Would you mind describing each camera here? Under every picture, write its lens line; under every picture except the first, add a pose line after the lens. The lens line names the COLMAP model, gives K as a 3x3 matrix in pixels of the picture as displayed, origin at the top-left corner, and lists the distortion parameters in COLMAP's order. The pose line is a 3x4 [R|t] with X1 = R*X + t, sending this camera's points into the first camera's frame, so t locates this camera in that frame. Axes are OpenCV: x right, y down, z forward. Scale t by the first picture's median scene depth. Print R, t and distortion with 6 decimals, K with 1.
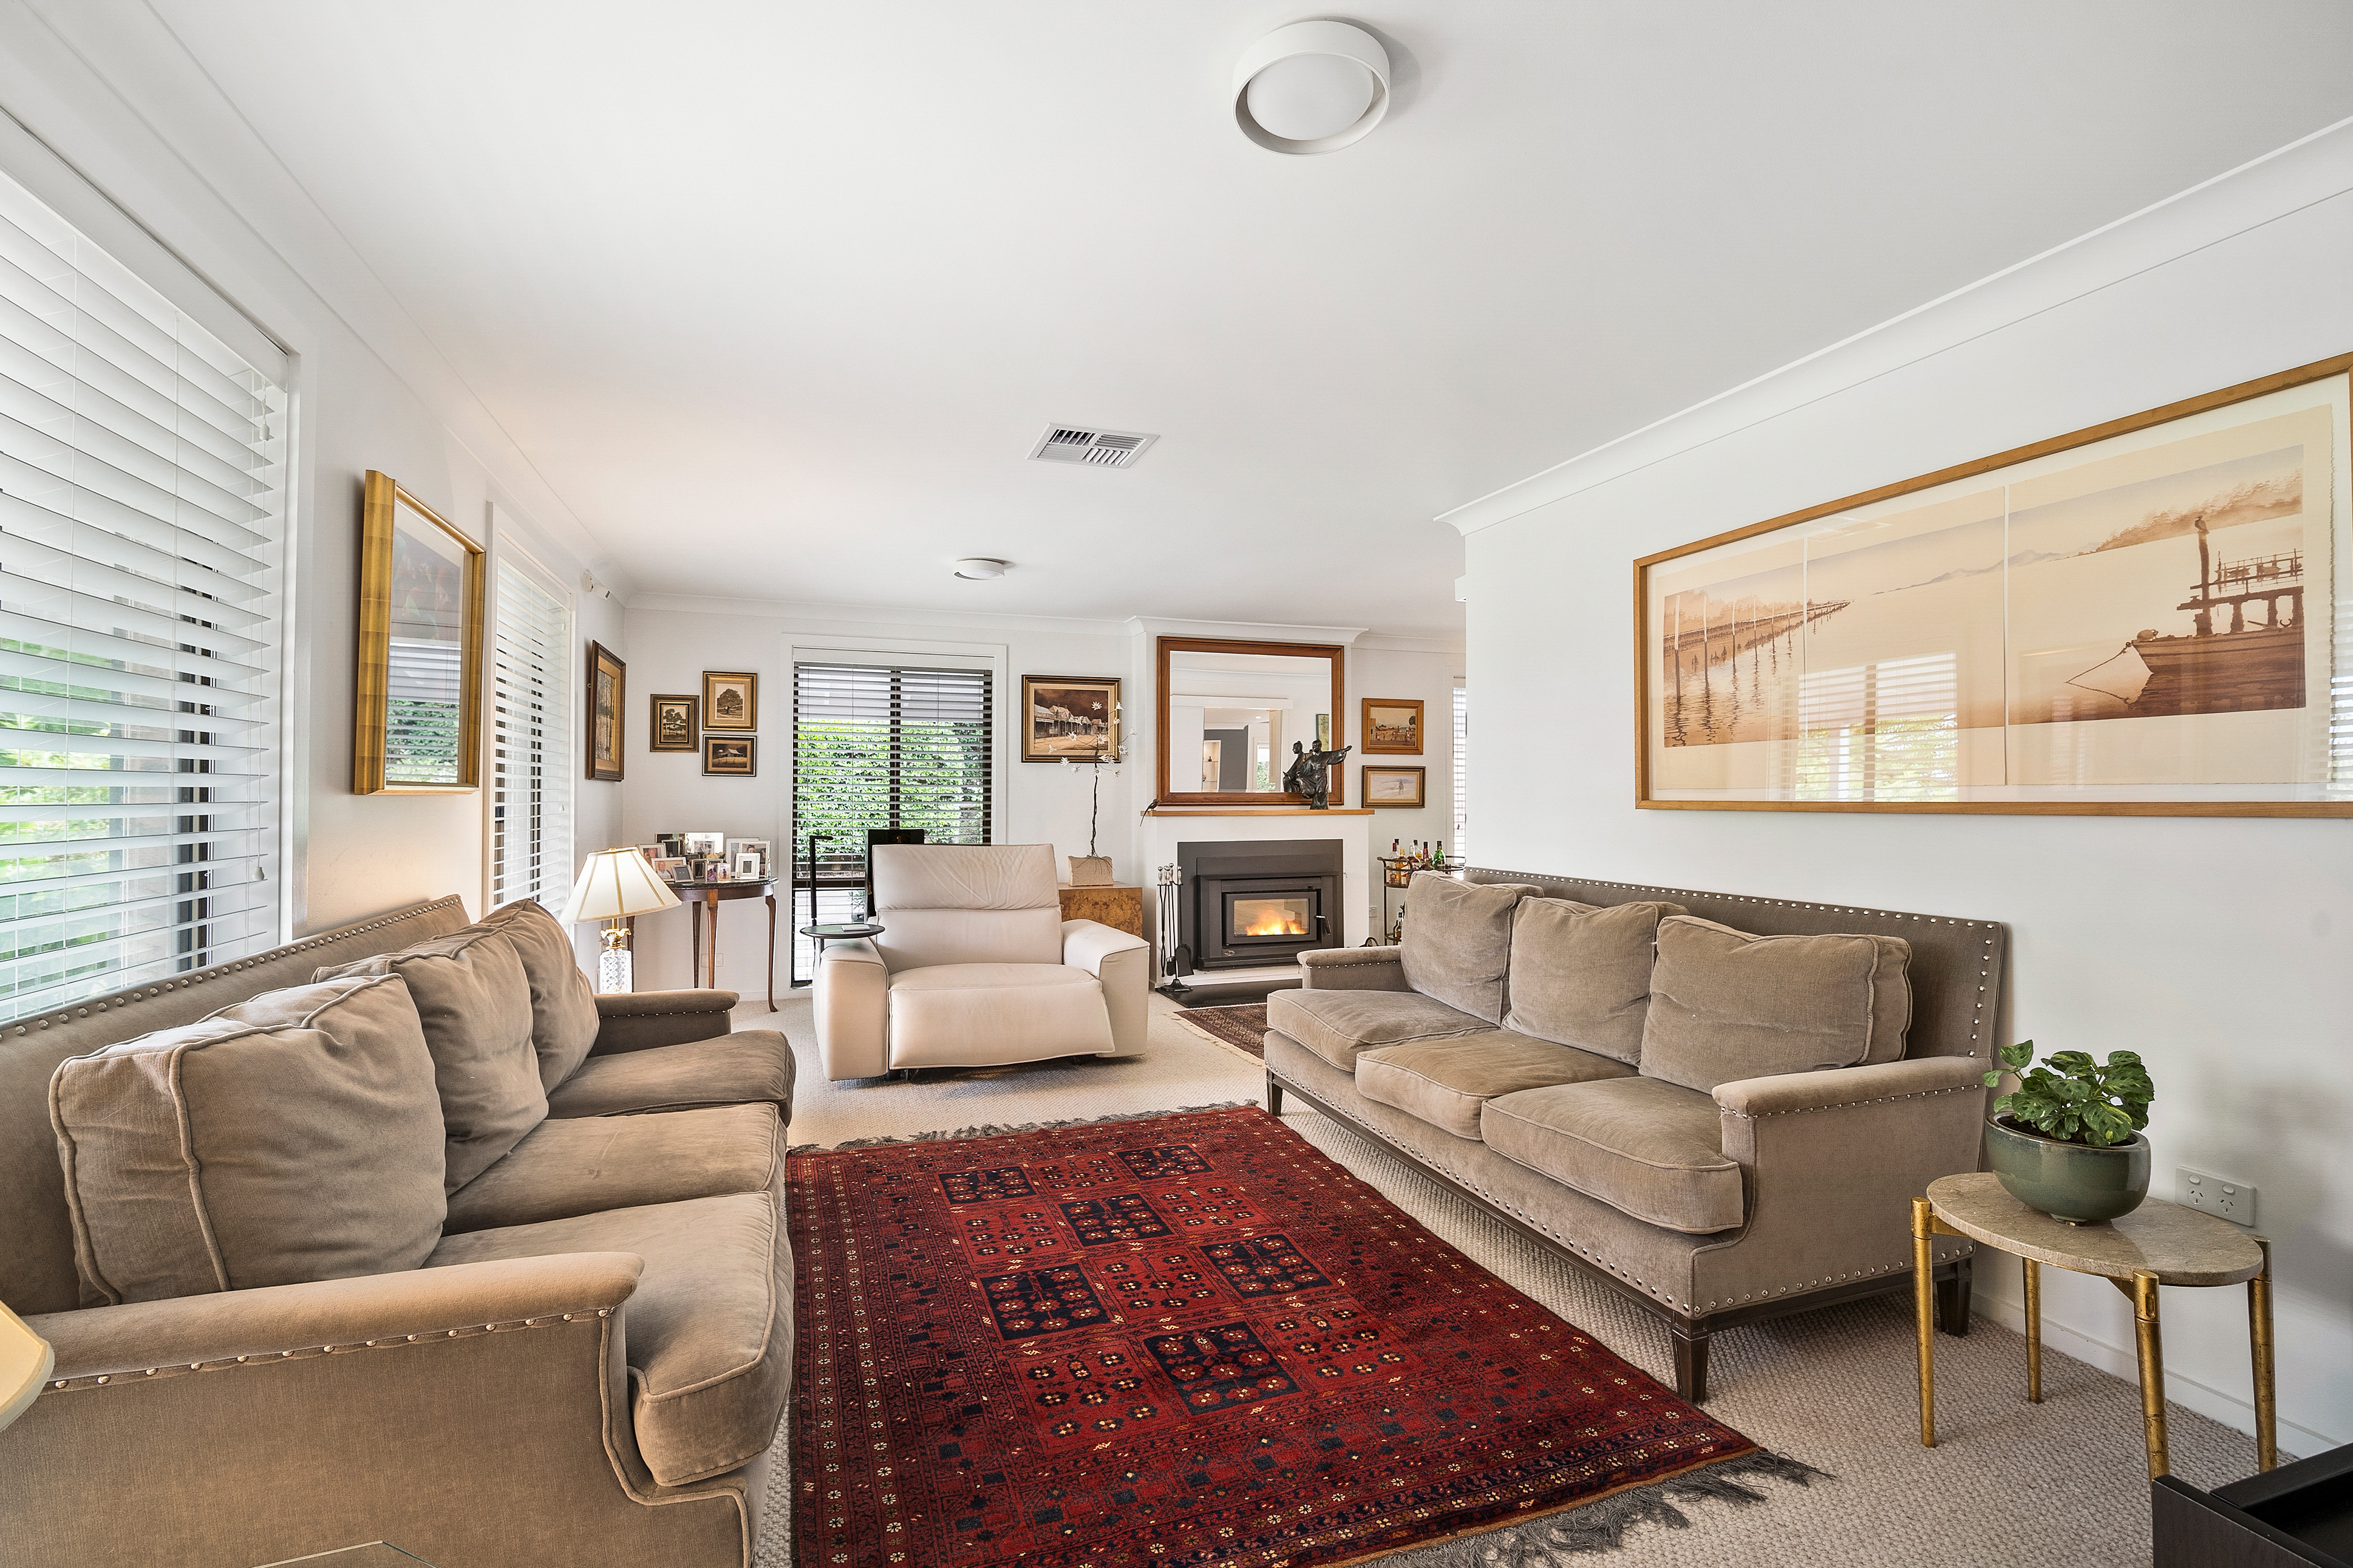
lens RADIAL K [[1055.3, 0, 1182.4], [0, 1055.3, 772.0], [0, 0, 1]] dist [-0.008773, 0.000859]
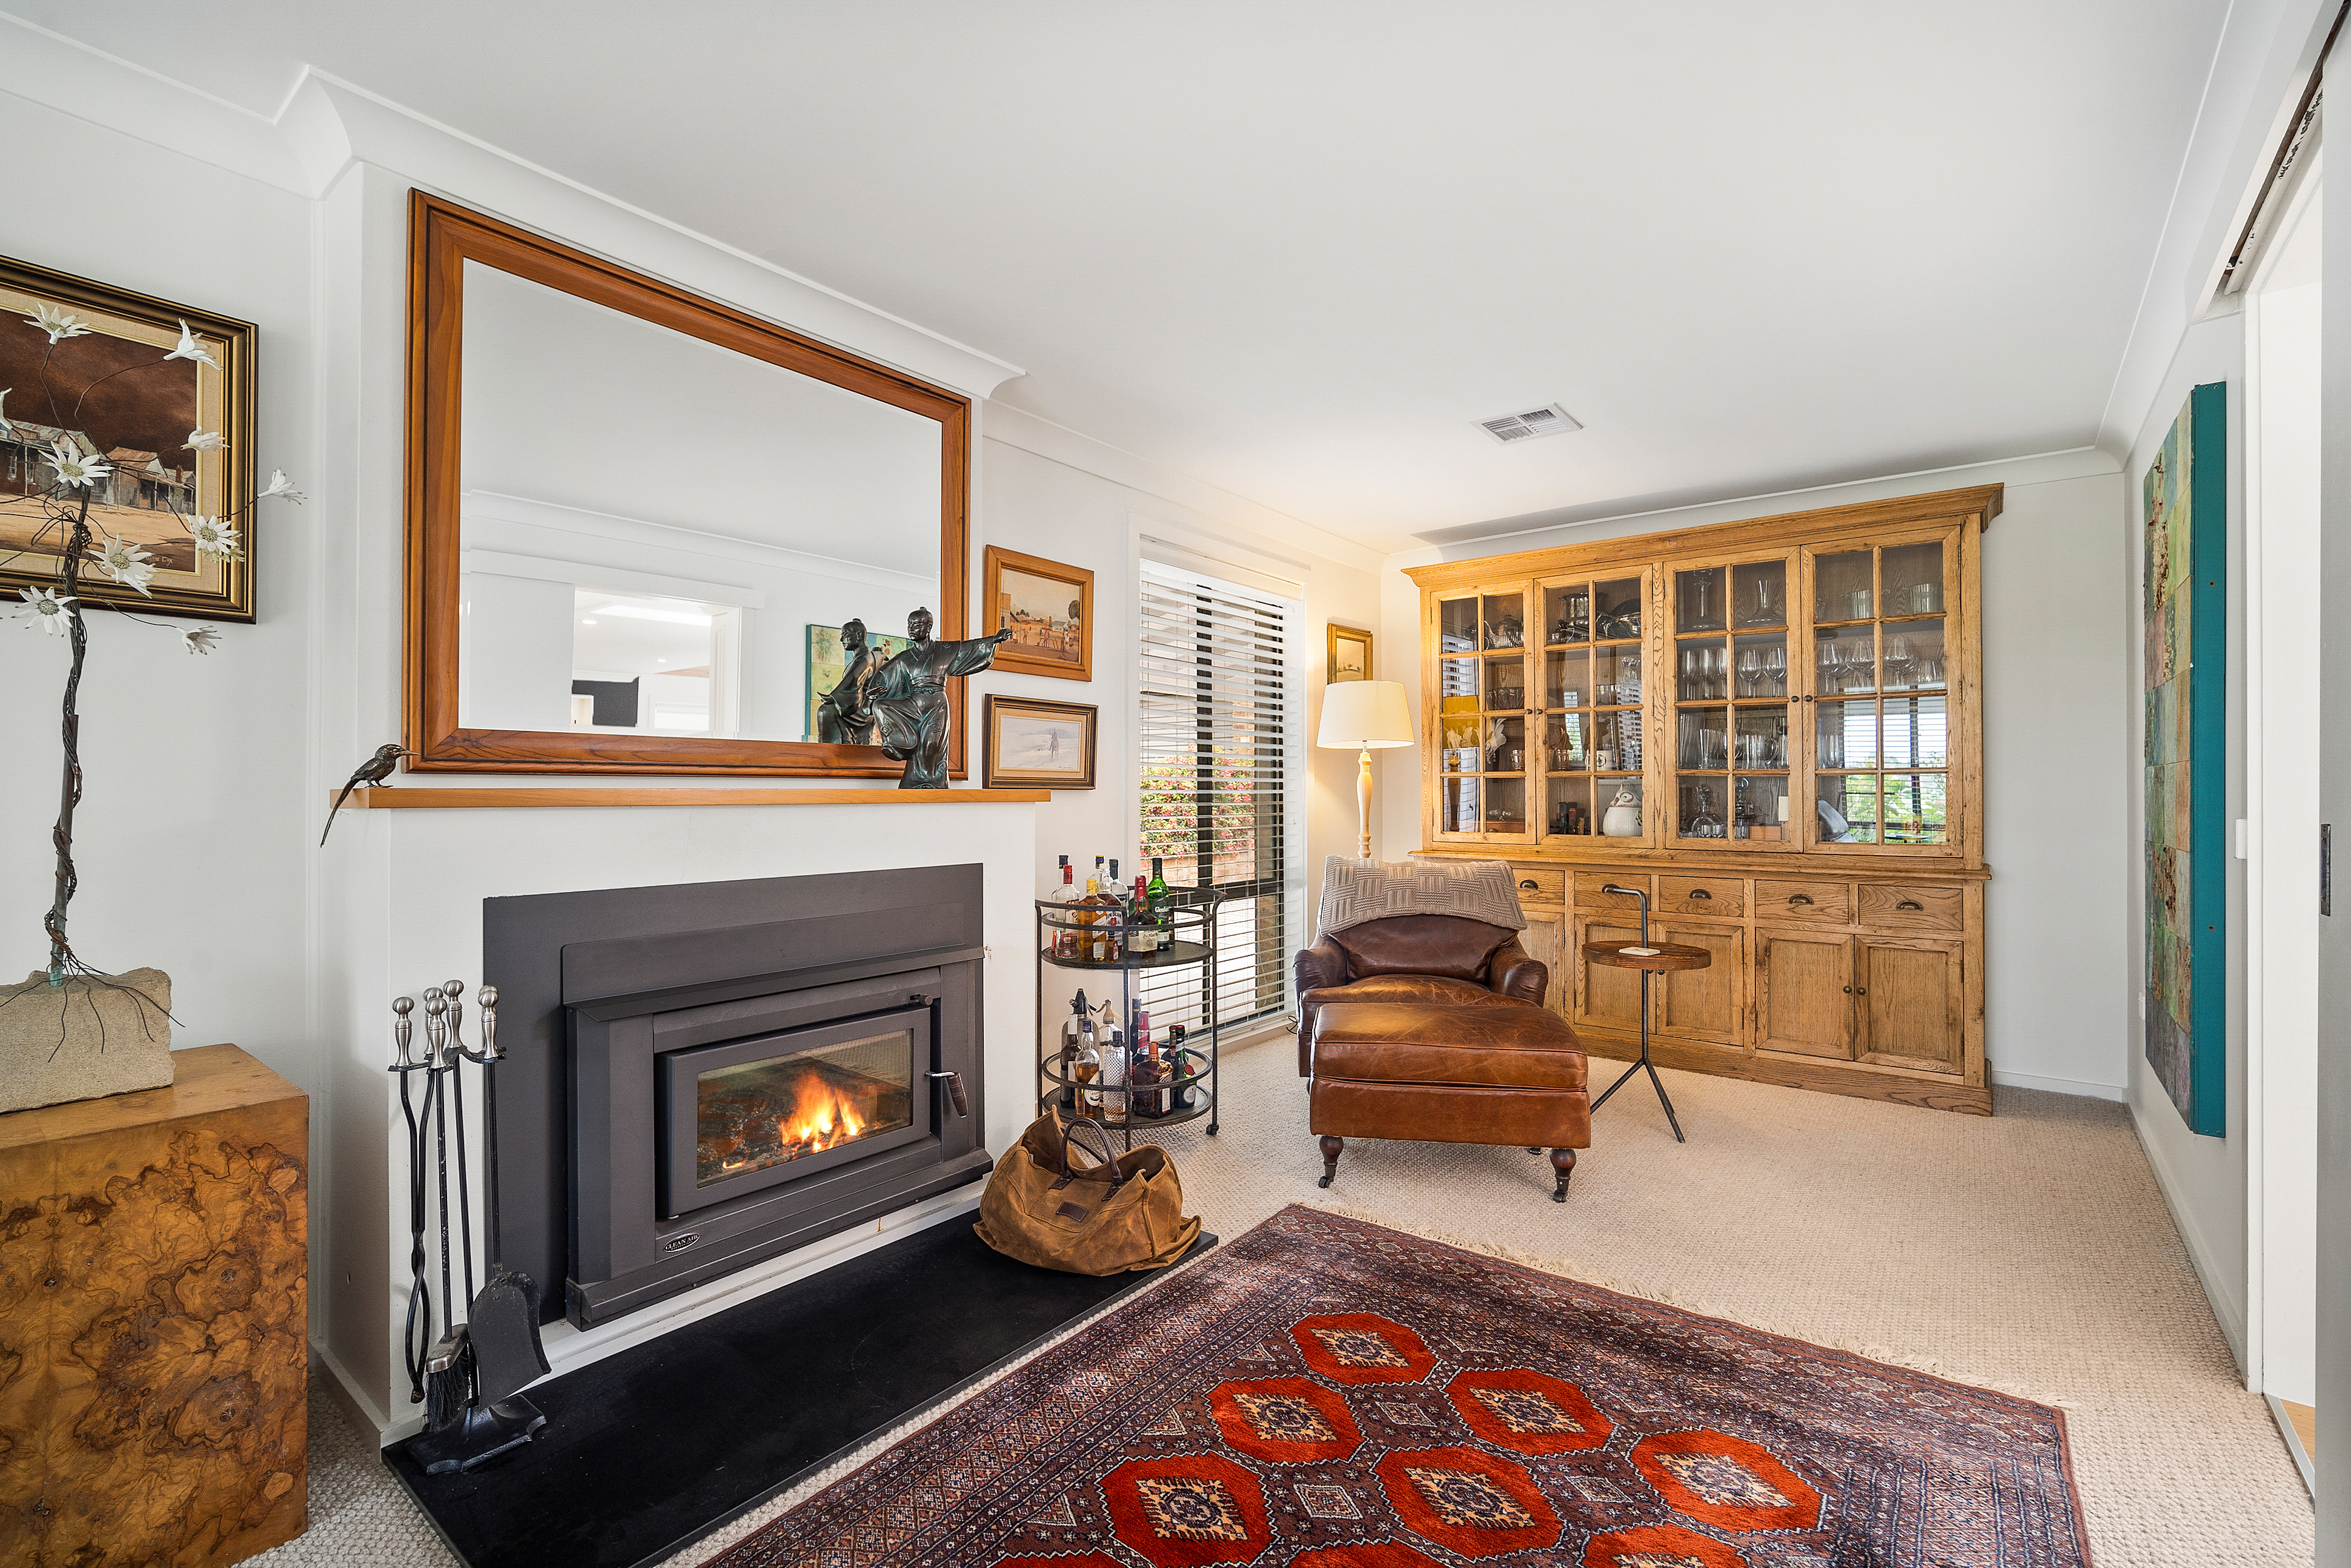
lens RADIAL K [[1054.2, 0, 1189.5], [0, 1054.2, 780.7], [0, 0, 1]] dist [-0.008773, 0.000859]
pose [[0.842020, 0.008641, 0.539378, 0.002358], [-0.015733, 0.999840, 0.008543, 0.026573], [-0.539217, -0.015679, 0.842021, 0.599169]]
